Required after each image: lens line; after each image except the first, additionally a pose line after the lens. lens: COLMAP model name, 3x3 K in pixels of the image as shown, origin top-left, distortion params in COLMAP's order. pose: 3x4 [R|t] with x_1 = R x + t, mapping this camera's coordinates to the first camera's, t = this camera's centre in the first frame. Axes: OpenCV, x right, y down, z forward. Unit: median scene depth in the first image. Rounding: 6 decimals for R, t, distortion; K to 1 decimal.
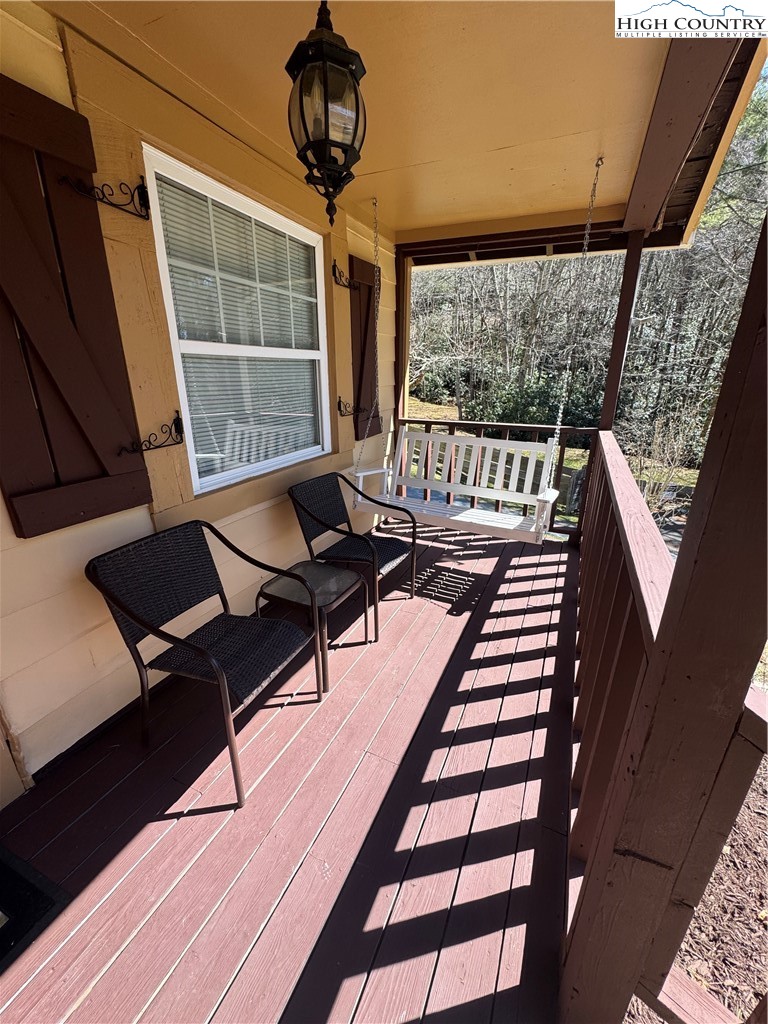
lens RADIAL K [[408.4, 0, 388.3], [0, 408.4, 516.1], [0, 0, 1]] dist [-0.002875, 0.000579]
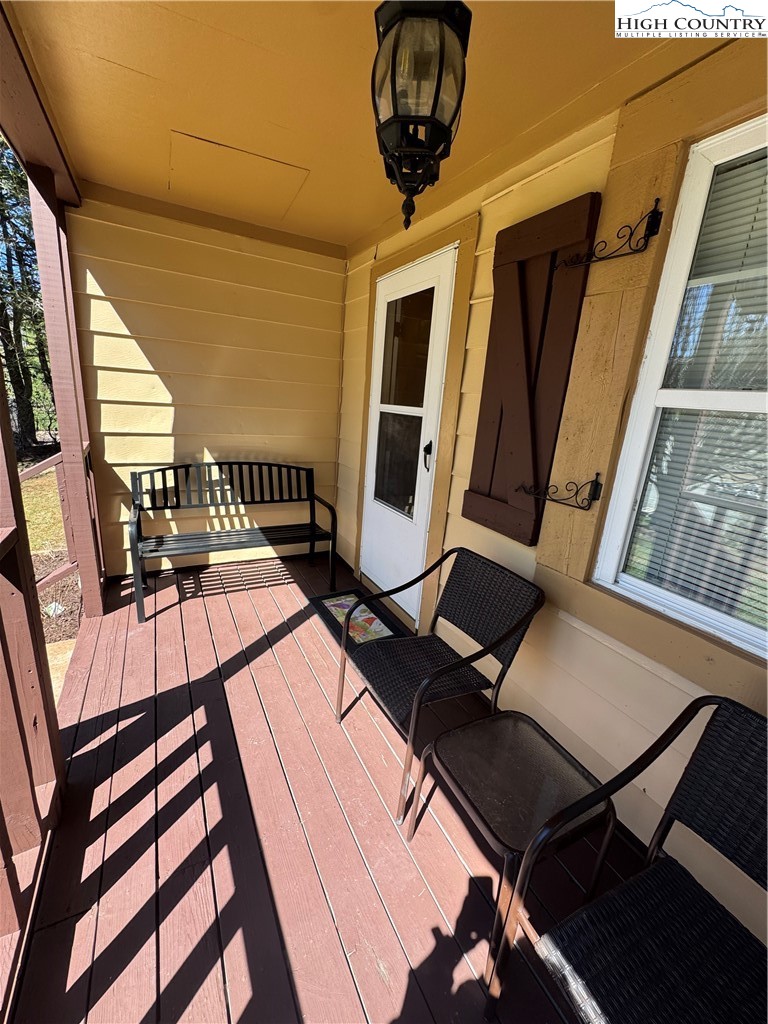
lens RADIAL K [[408.4, 0, 389.8], [0, 408.4, 509.4], [0, 0, 1]] dist [-0.002875, 0.000579]
pose [[-0.609885, 0.144744, -0.779160, 0.407310], [-0.353590, 0.830191, 0.430996, -0.421872], [0.709235, 0.538361, -0.455140, 1.177787]]
